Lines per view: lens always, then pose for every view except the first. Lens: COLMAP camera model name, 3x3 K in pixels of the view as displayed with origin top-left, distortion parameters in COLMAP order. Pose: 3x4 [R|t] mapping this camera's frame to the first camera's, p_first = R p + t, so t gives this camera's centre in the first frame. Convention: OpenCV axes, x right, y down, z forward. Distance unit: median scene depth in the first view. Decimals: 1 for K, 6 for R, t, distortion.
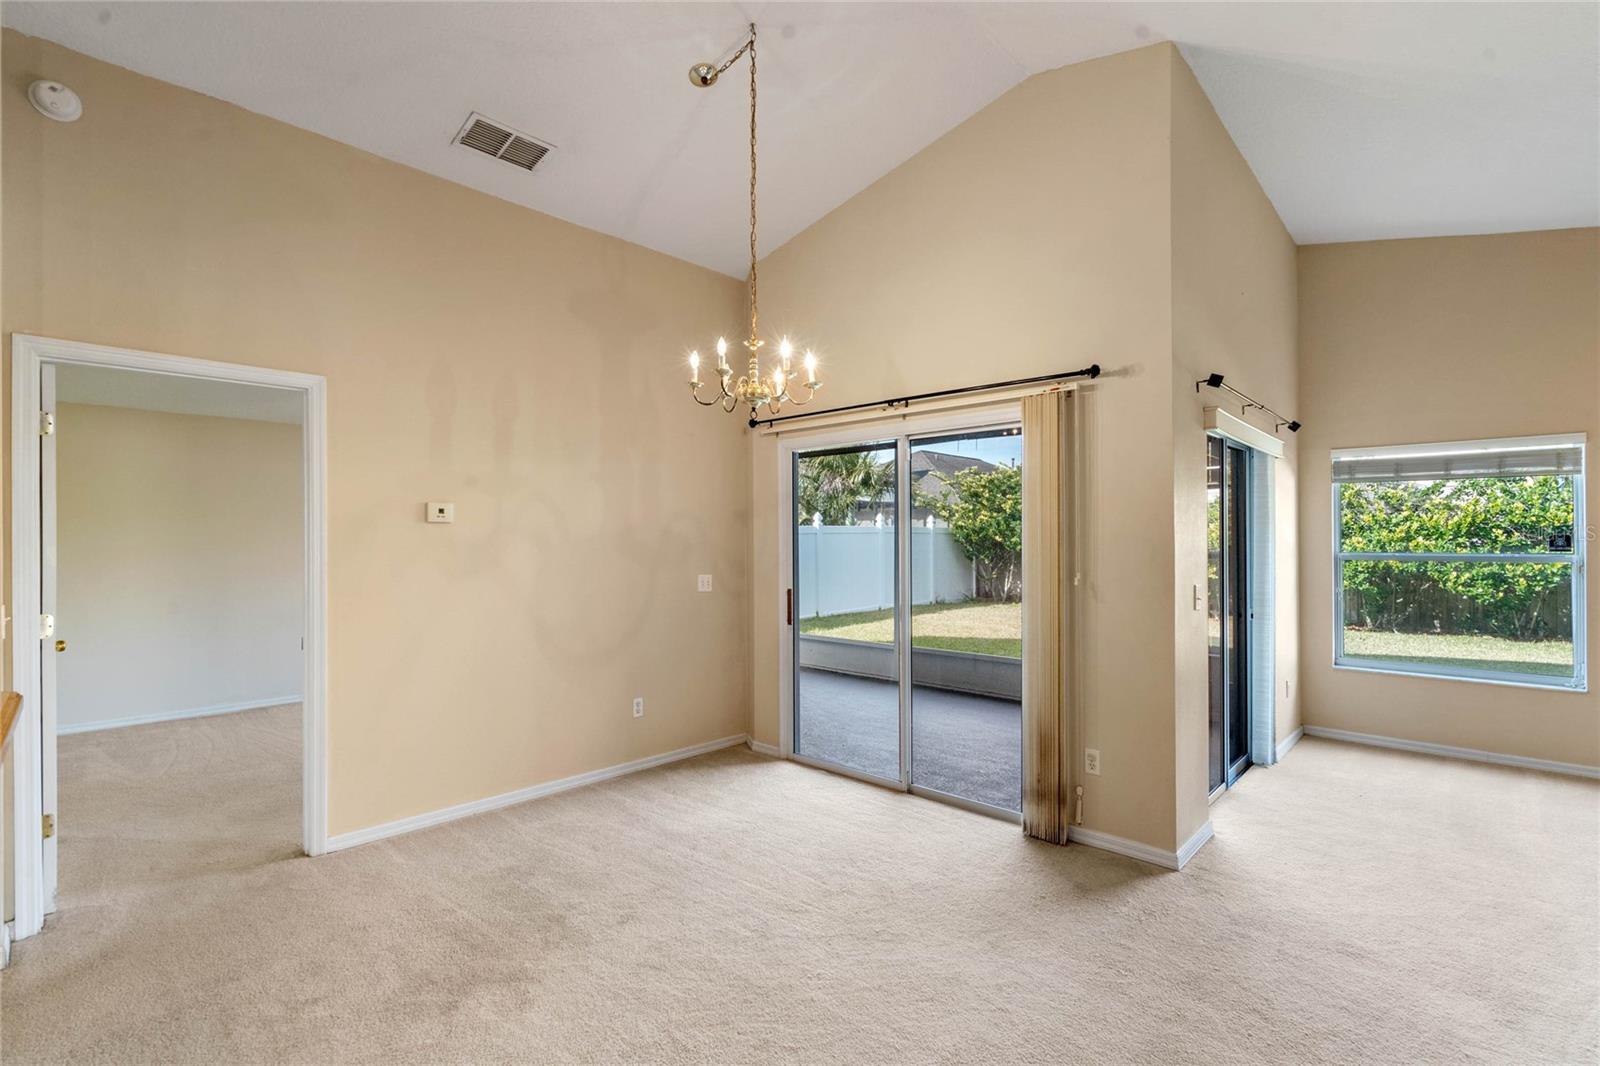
lens RADIAL K [[727.6, 0, 803.1], [0, 727.6, 540.7], [0, 0, 1]] dist [0.000249, 0.000672]
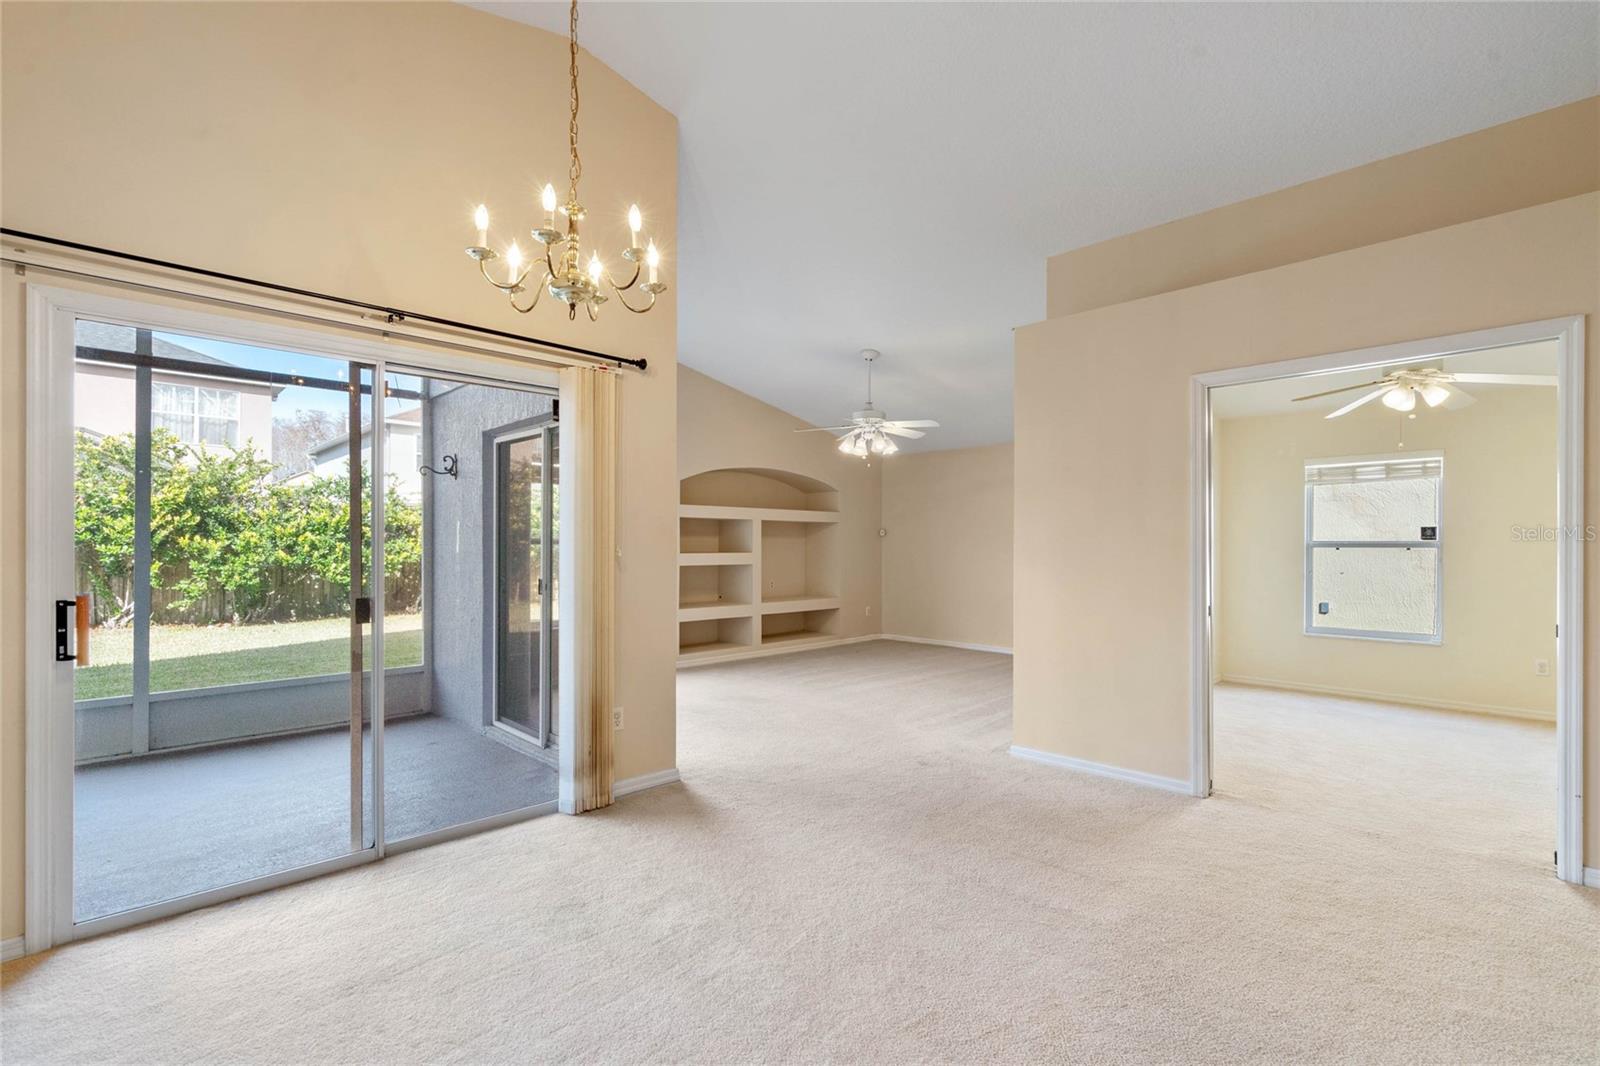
lens RADIAL K [[727.6, 0, 803.1], [0, 727.6, 540.7], [0, 0, 1]] dist [0.000249, 0.000672]
pose [[0.046672, 0.008628, 0.998873, -0.213135], [-0.003448, 0.999958, -0.008477, 0.014402], [-0.998904, -0.003048, 0.046700, 0.211442]]
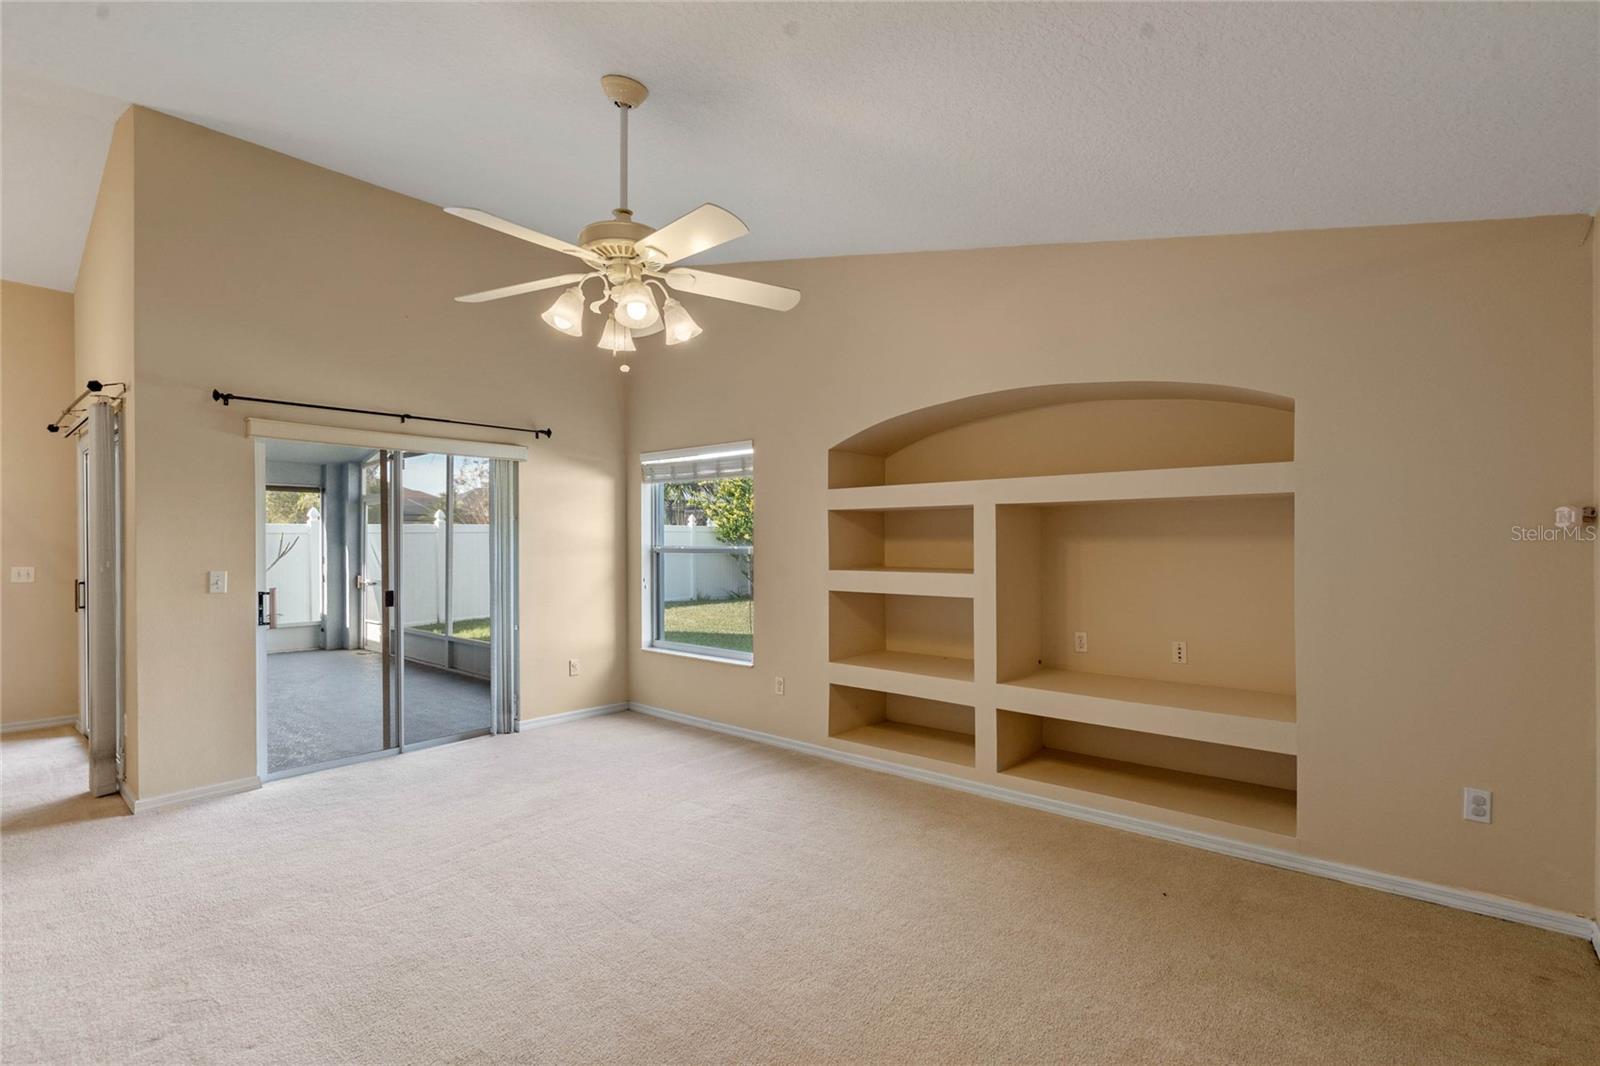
lens RADIAL K [[735.2, 0, 801.3], [0, 735.2, 542.6], [0, 0, 1]] dist [0.000530, 0.000284]
pose [[0.999067, -0.001568, 0.043152, 0.443115], [0.001425, 0.999993, 0.003344, 0.003588], [-0.043157, -0.003279, 0.999063, -0.065352]]
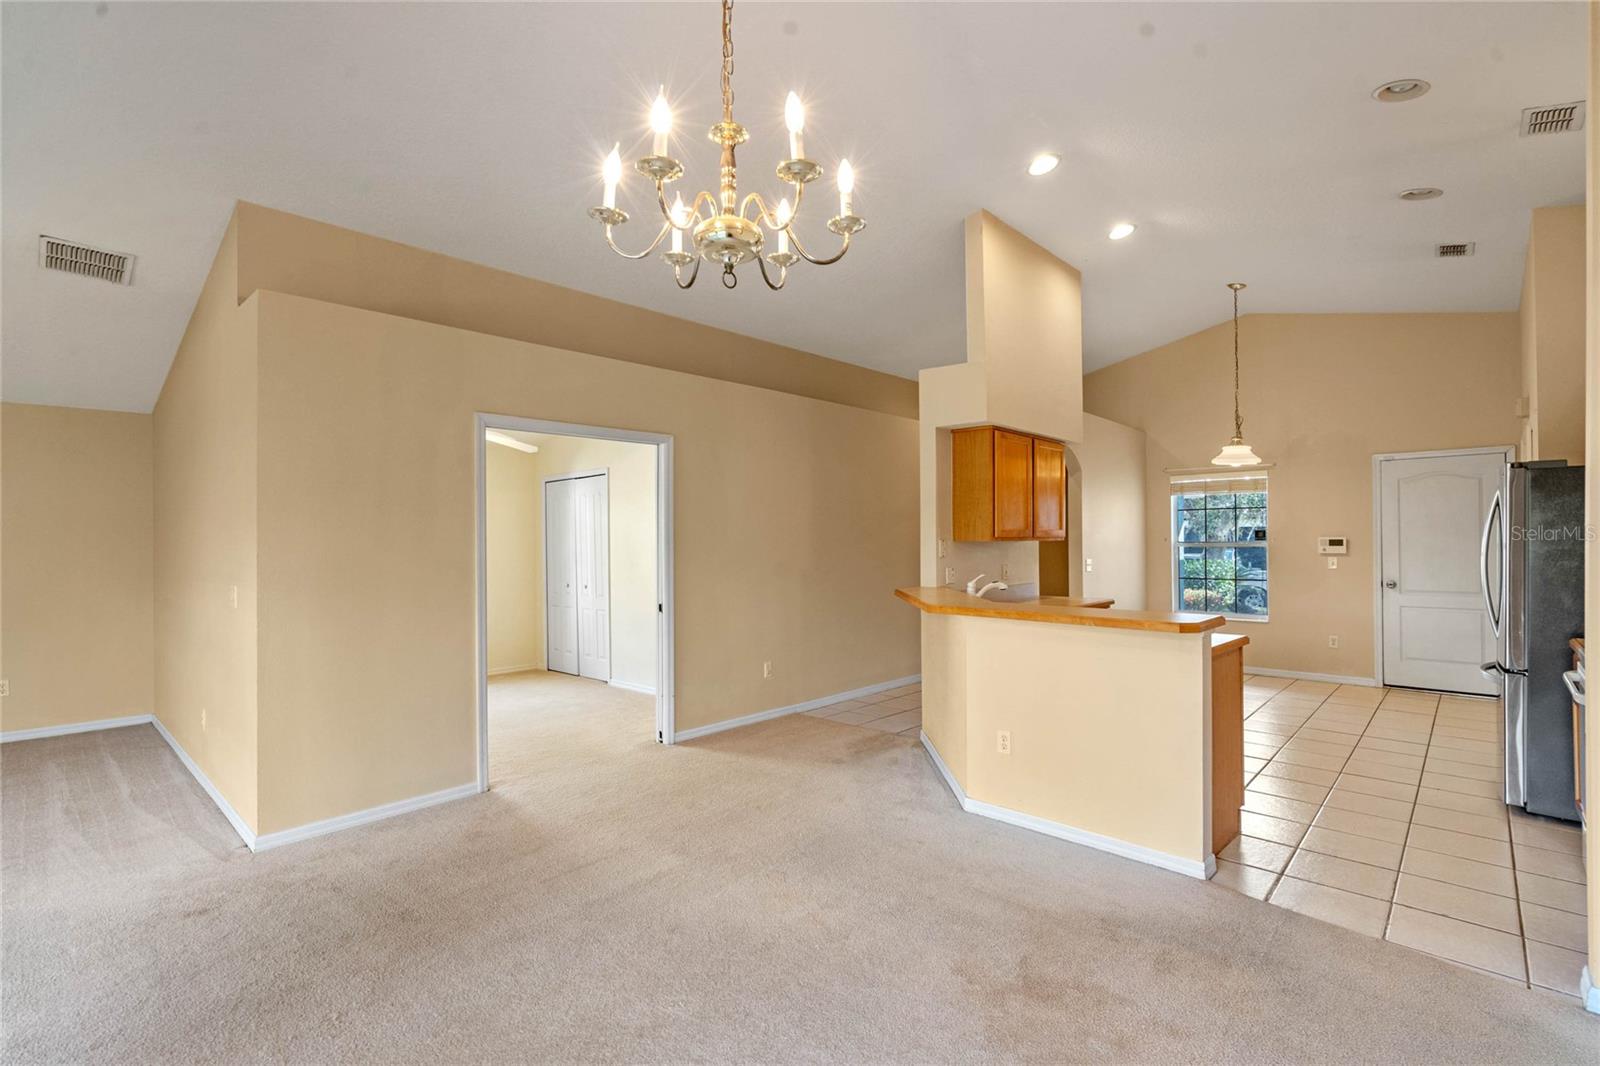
lens RADIAL K [[740.7, 0, 800.0], [0, 740.7, 533.0], [0, 0, 1]] dist [-0.000315, 0.000168]
pose [[-0.999951, 0.009684, -0.001820, -0.031624], [0.009705, 0.999881, -0.012011, 0.002268], [0.001704, -0.012028, -0.999926, 0.426982]]
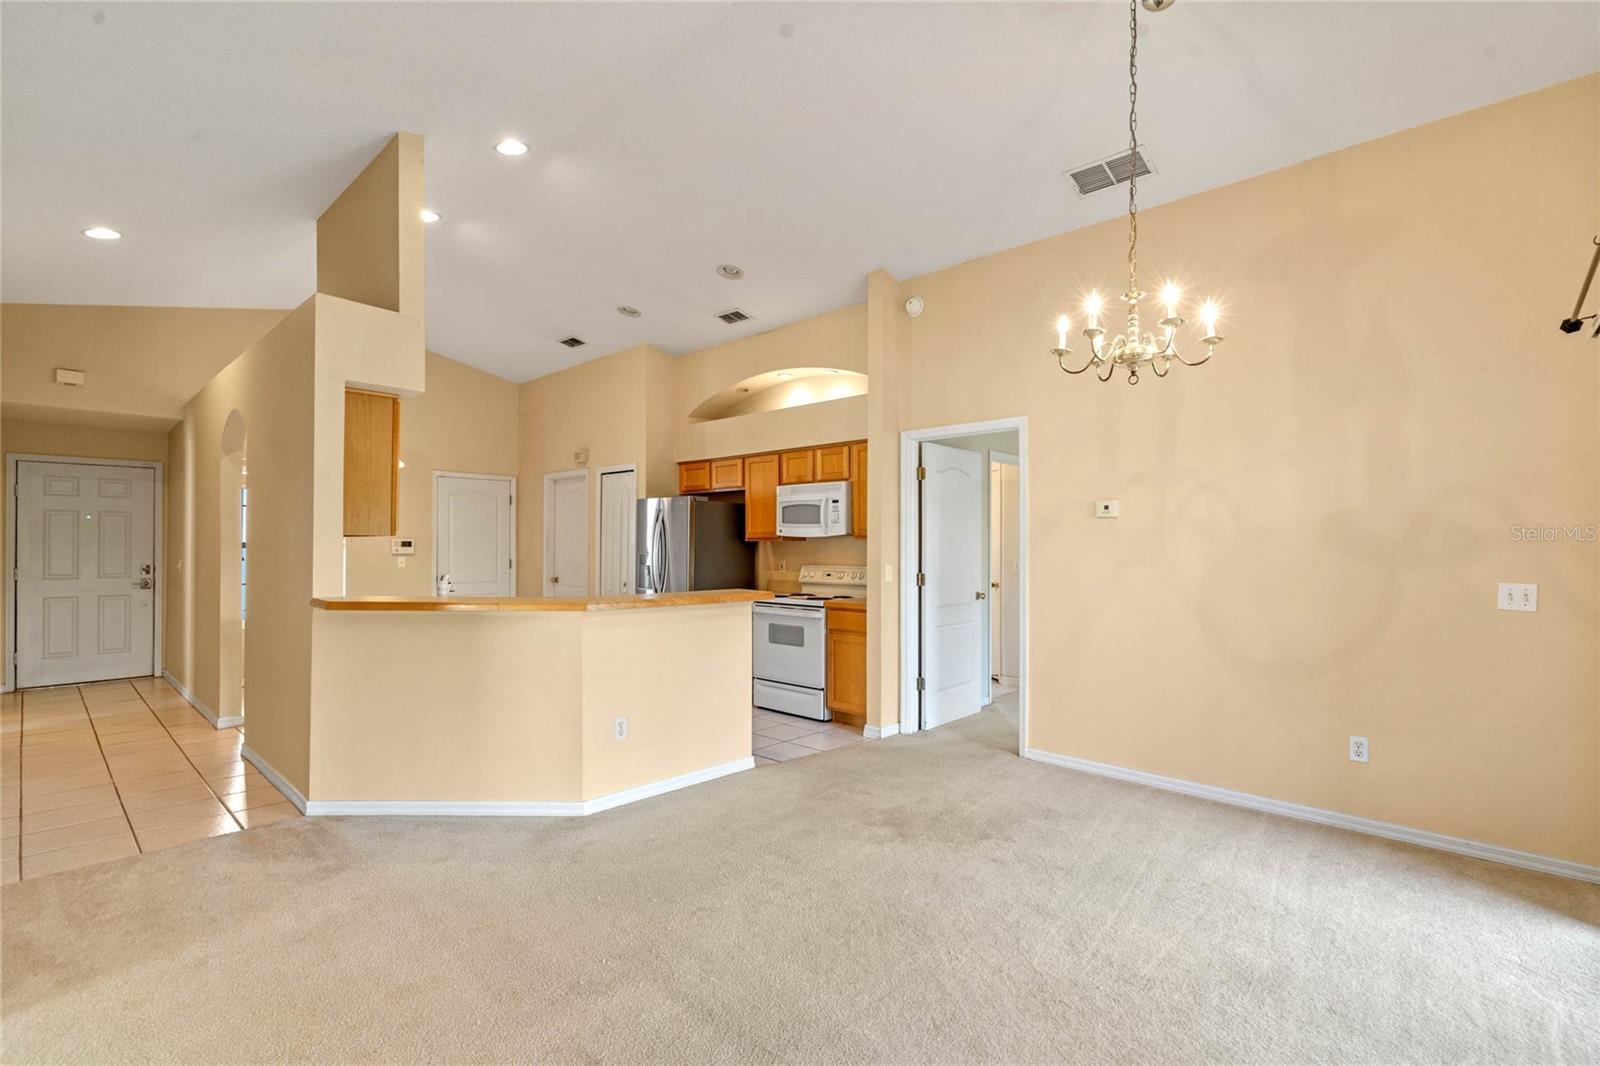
lens RADIAL K [[730.7, 0, 805.4], [0, 730.7, 545.3], [0, 0, 1]] dist [-0.000473, 0.000240]
pose [[0.005526, 0.002944, -0.999980, 0.224599], [-0.002171, 0.999993, 0.002932, 0.005818], [0.999982, 0.002155, 0.005532, 0.172748]]
